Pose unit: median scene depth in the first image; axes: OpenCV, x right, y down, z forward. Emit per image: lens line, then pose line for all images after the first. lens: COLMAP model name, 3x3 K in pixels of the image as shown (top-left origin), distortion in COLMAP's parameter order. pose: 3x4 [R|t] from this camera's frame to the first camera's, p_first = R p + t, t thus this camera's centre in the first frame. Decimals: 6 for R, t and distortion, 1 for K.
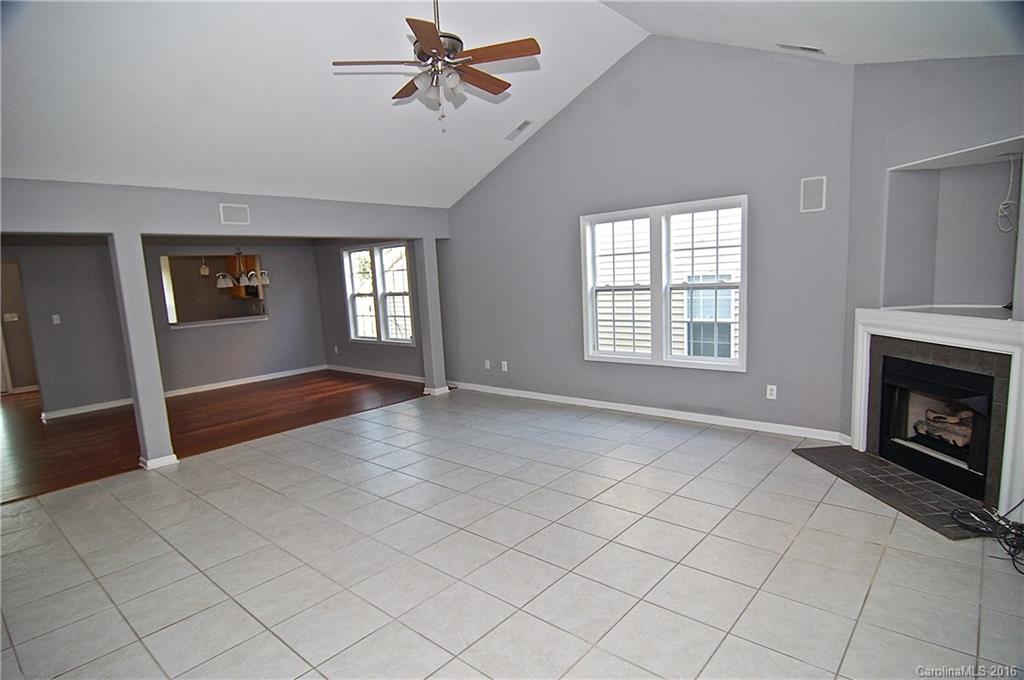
lens RADIAL K [[549.8, 0, 513.7], [0, 549.8, 352.0], [0, 0, 1]] dist [-0.006060, -0.000724]
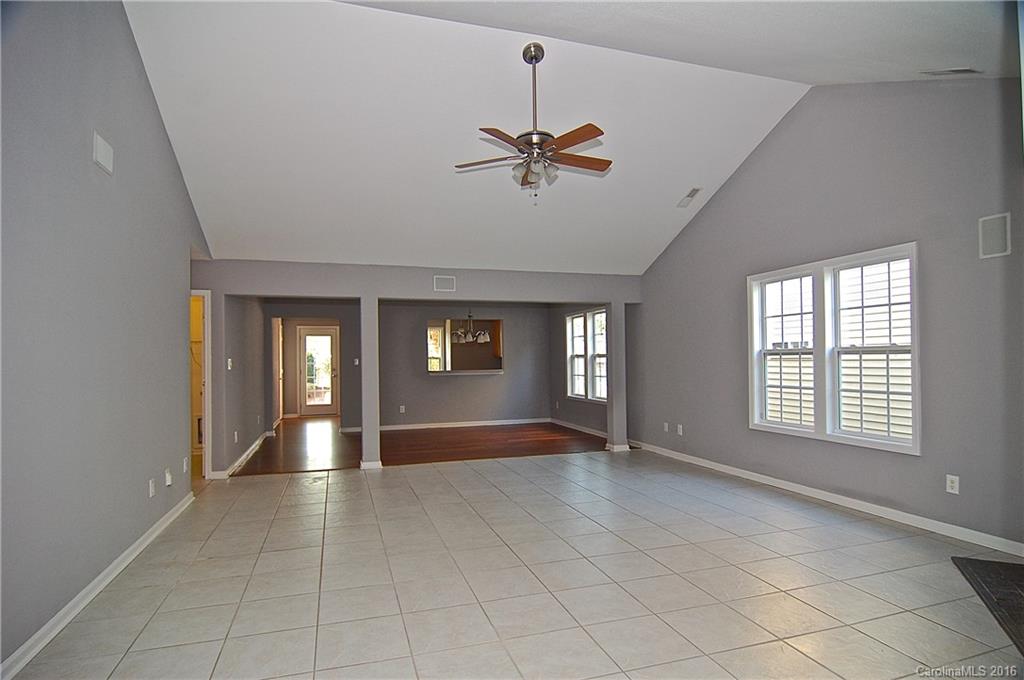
lens RADIAL K [[549.8, 0, 513.7], [0, 549.8, 352.0], [0, 0, 1]] dist [-0.006060, -0.000724]
pose [[0.858930, 0.034335, -0.510941, 0.269609], [-0.102580, 0.989063, -0.105980, 0.027542], [0.501714, 0.143441, 0.853058, -0.006151]]
